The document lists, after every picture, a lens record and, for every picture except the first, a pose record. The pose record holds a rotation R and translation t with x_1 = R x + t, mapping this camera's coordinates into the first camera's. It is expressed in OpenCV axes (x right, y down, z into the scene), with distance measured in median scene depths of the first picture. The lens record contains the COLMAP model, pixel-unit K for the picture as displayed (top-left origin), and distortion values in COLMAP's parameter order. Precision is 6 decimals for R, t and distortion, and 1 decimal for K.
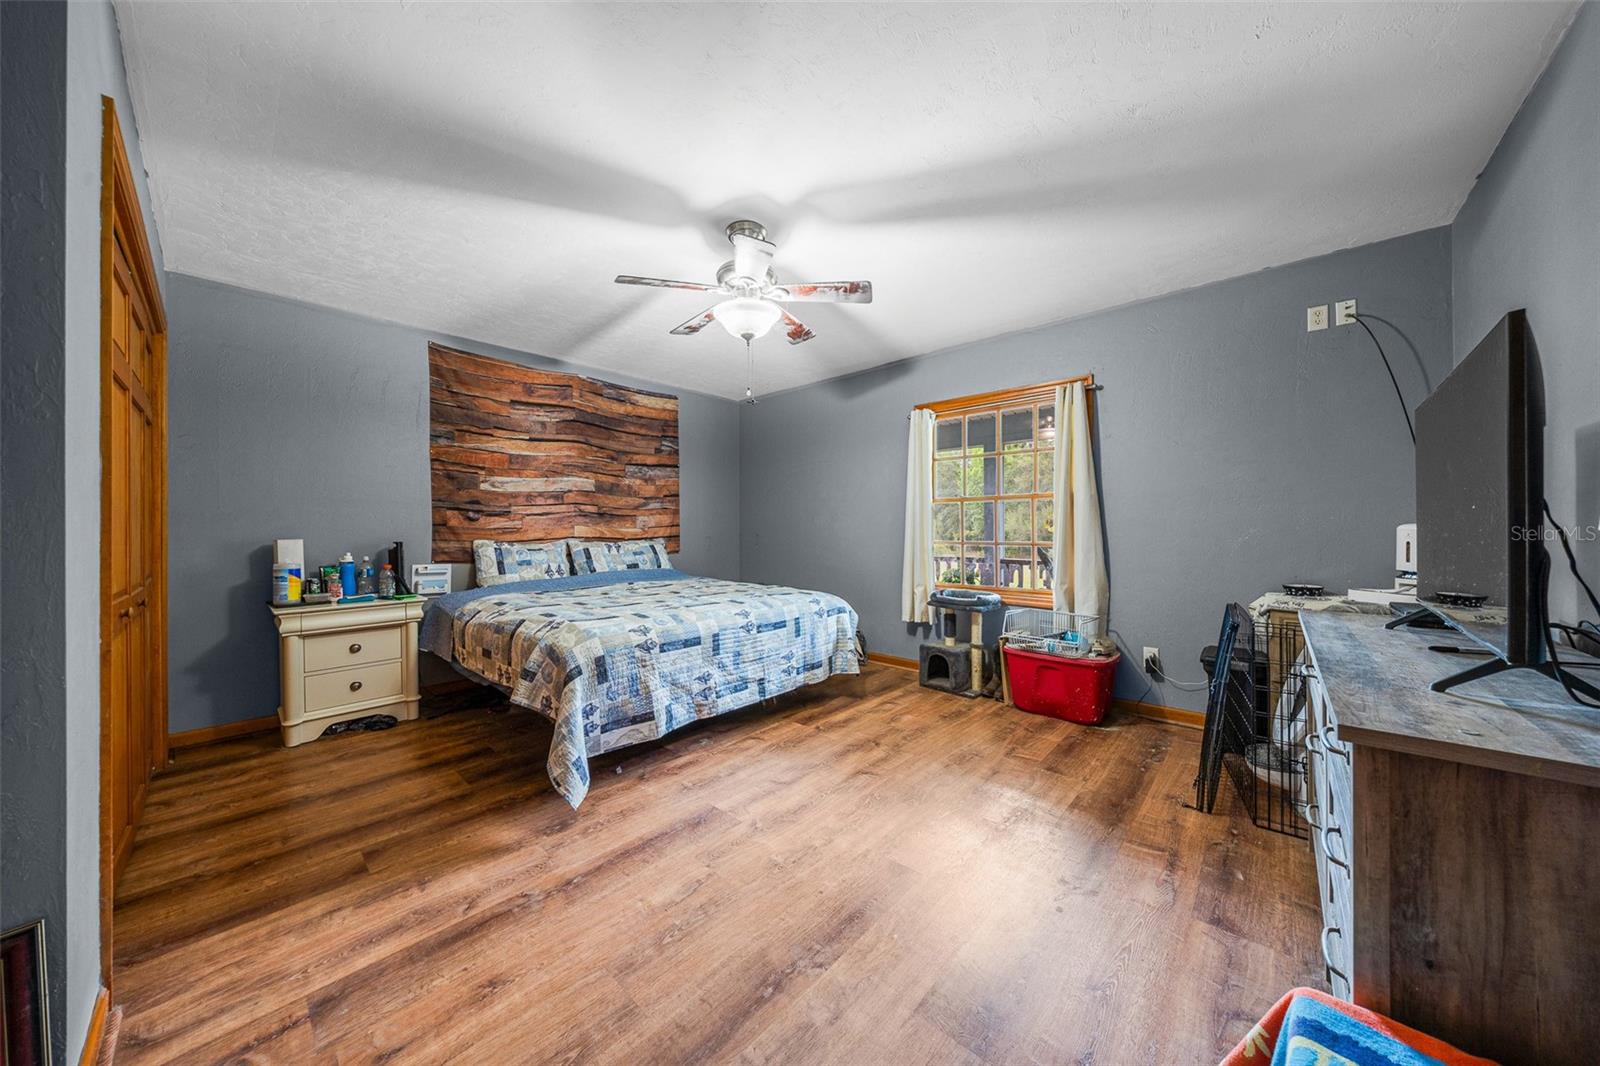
lens RADIAL K [[527.1, 0, 797.1], [0, 527.1, 525.0], [0, 0, 1]] dist [-0.000465, -0.000186]
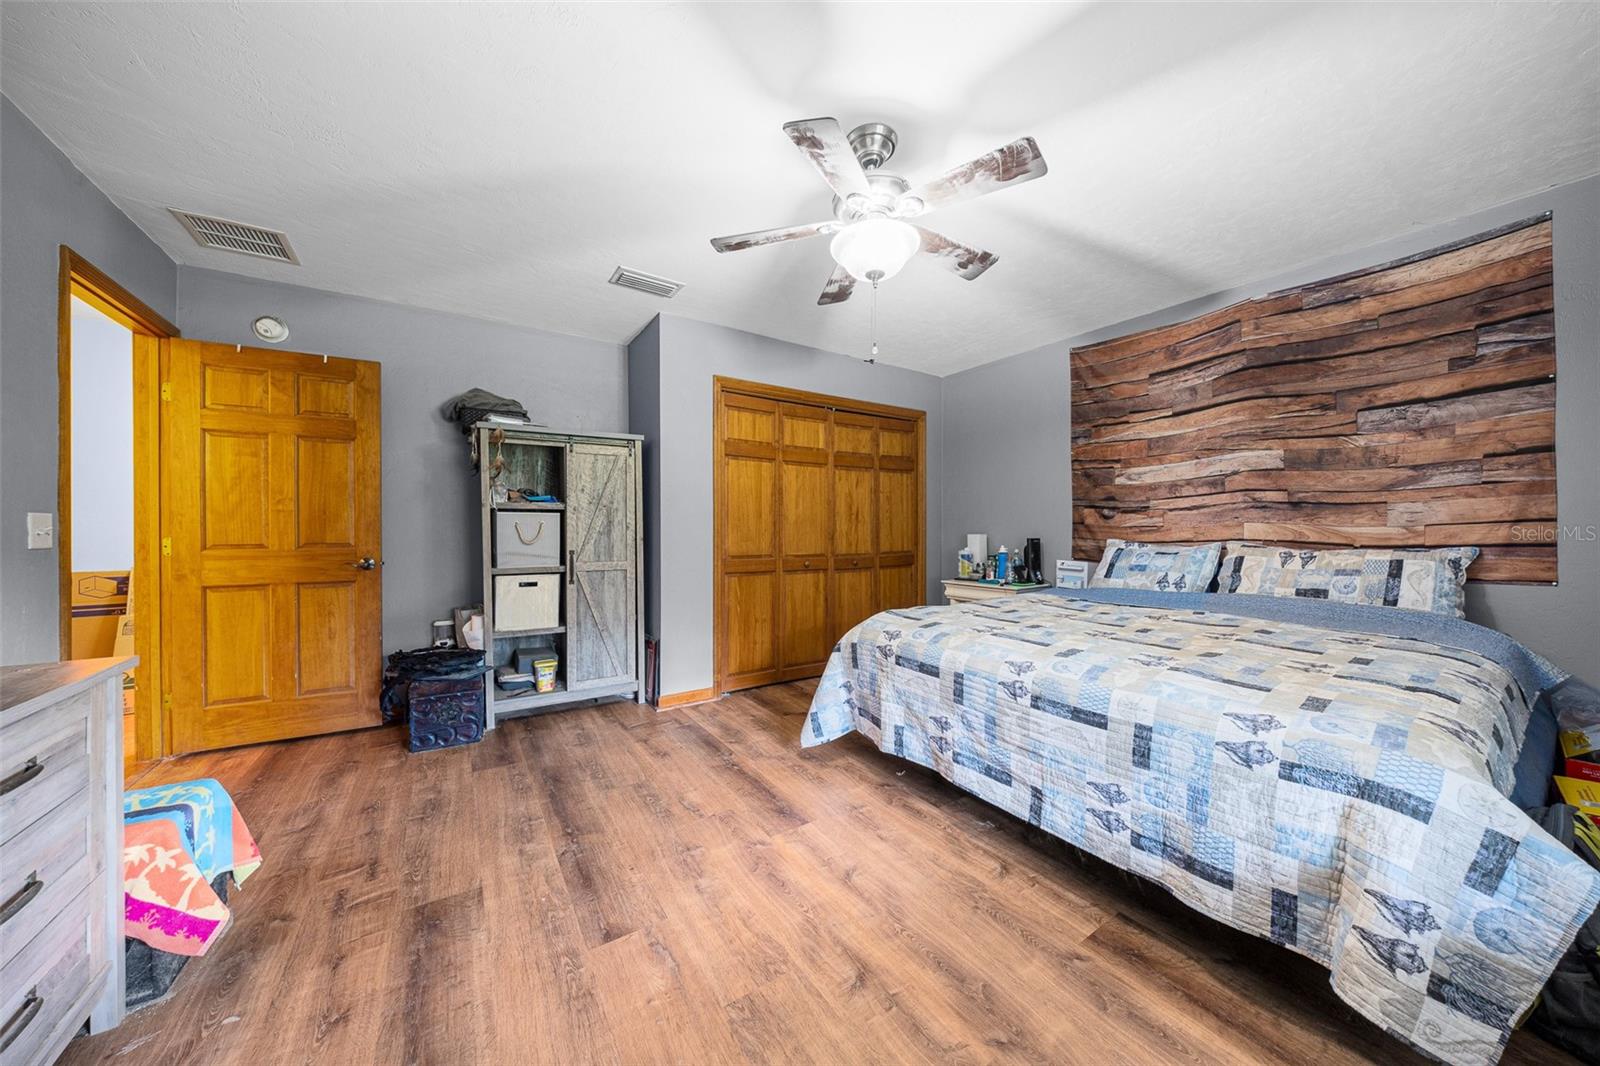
lens RADIAL K [[527.1, 0, 797.1], [0, 527.1, 525.0], [0, 0, 1]] dist [-0.000465, -0.000186]
pose [[-0.244499, 0.000167, -0.969649, 0.438363], [0.008792, 0.999959, -0.002045, 0.000696], [0.969610, -0.009025, -0.244491, 0.696674]]
